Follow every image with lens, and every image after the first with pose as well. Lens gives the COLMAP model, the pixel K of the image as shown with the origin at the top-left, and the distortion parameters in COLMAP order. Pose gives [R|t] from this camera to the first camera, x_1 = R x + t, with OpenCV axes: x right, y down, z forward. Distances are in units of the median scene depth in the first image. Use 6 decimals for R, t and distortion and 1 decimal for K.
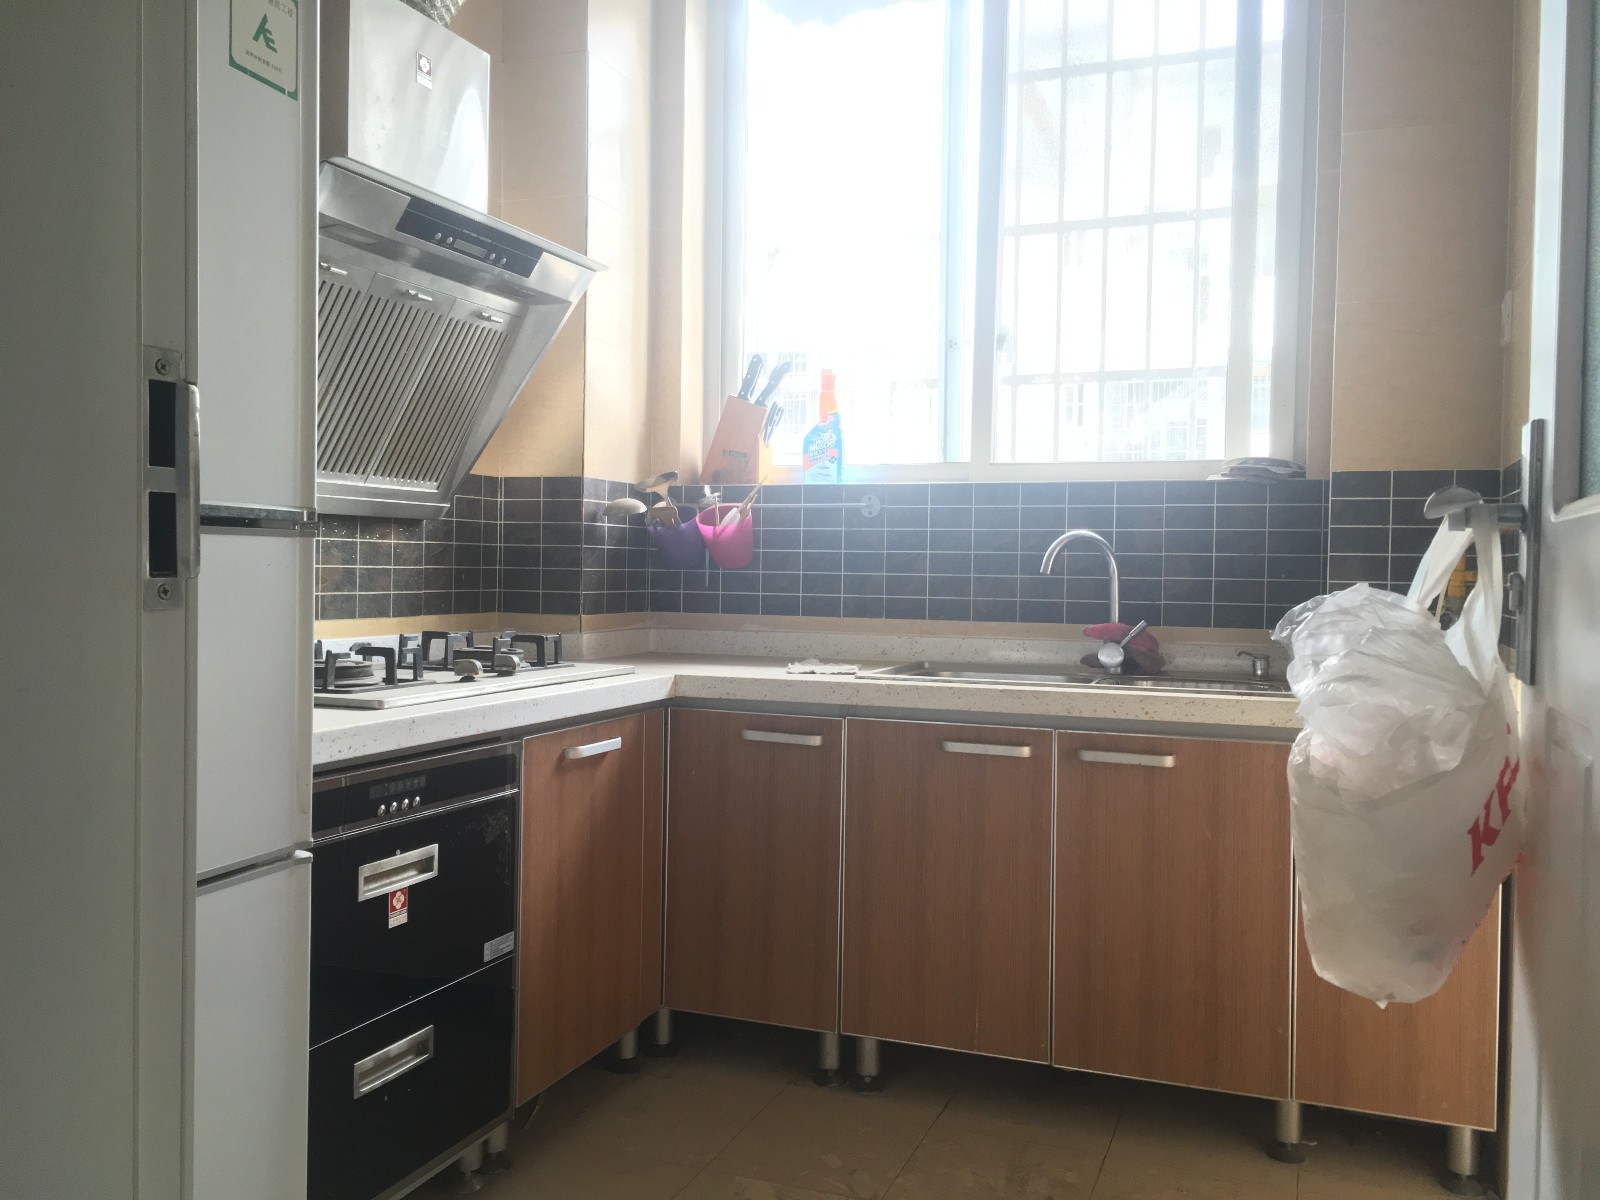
lens RADIAL K [[1335.3, 0, 800.9], [0, 1335.3, 597.4], [0, 0, 1]] dist [-0.002498, -0.000203]
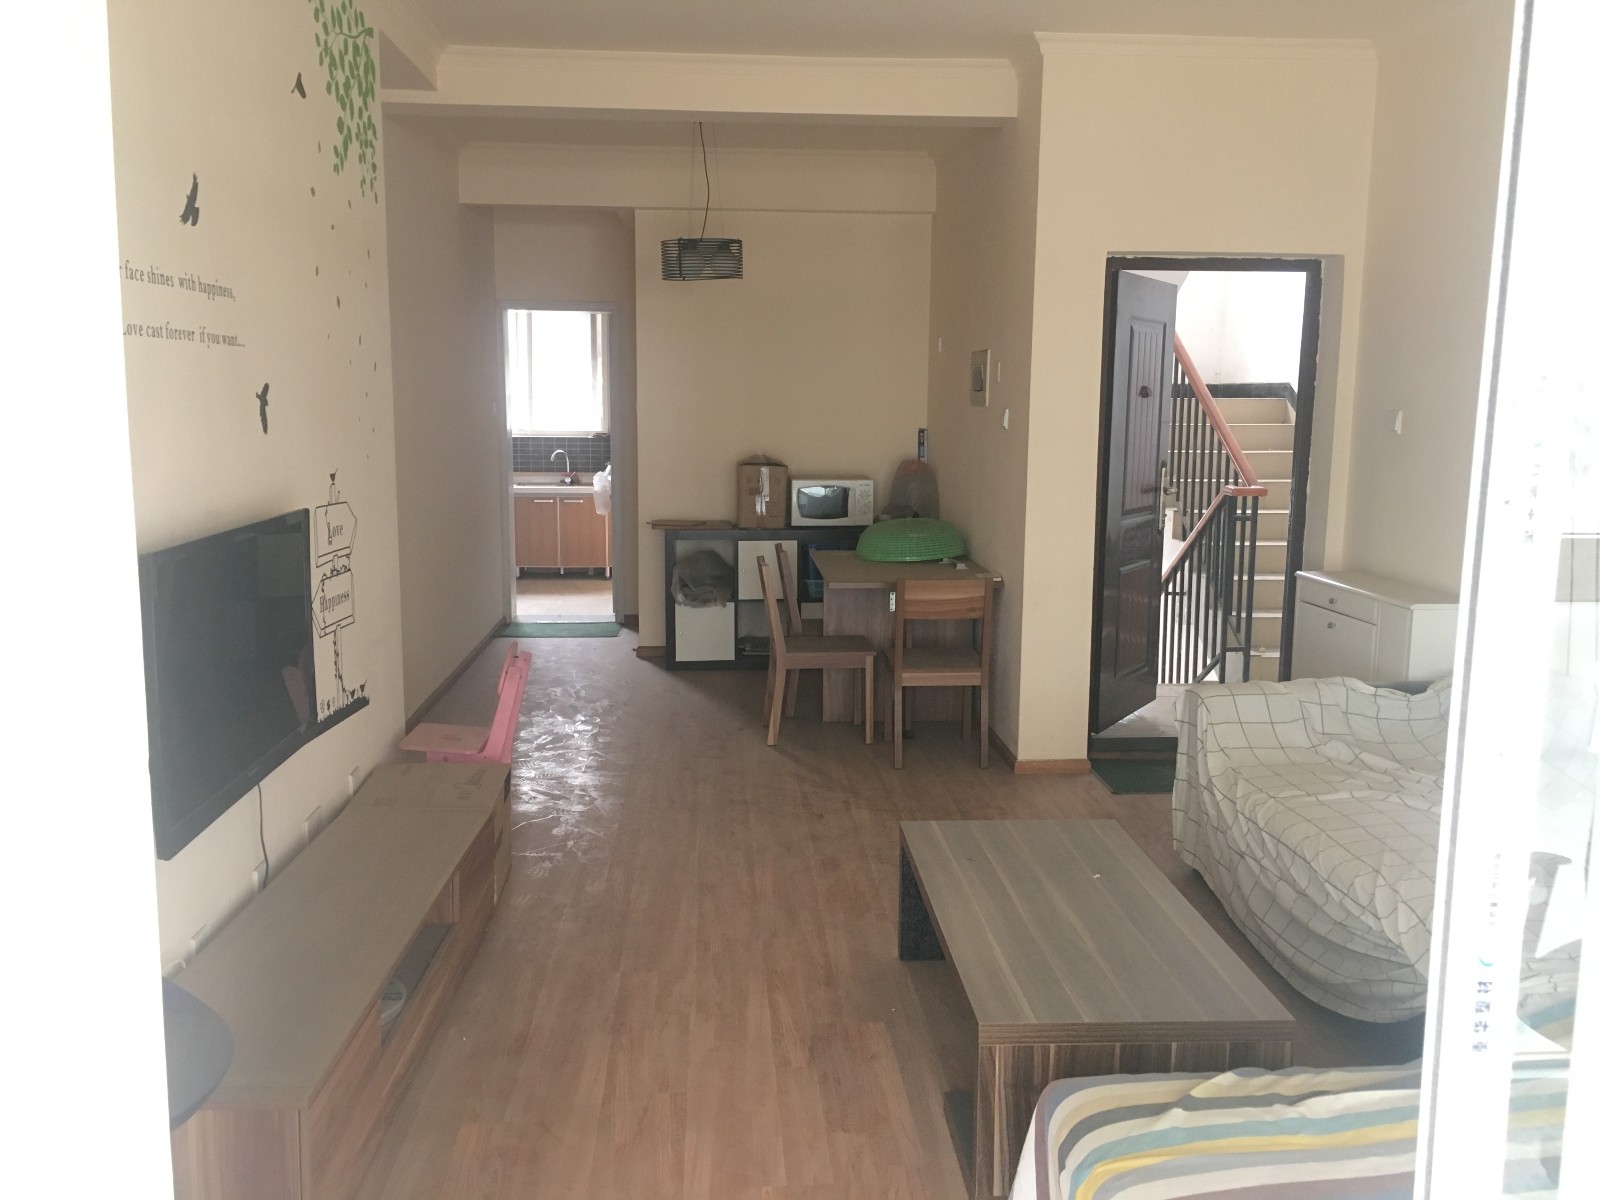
lens RADIAL K [[1335.3, 0, 802.5], [0, 1335.3, 597.8], [0, 0, 1]] dist [-0.002498, -0.000203]
pose [[0.908120, -0.063495, 0.413867, -0.866635], [0.010855, 0.991673, 0.128324, -0.120408], [-0.418569, -0.112041, 0.901247, -3.169190]]
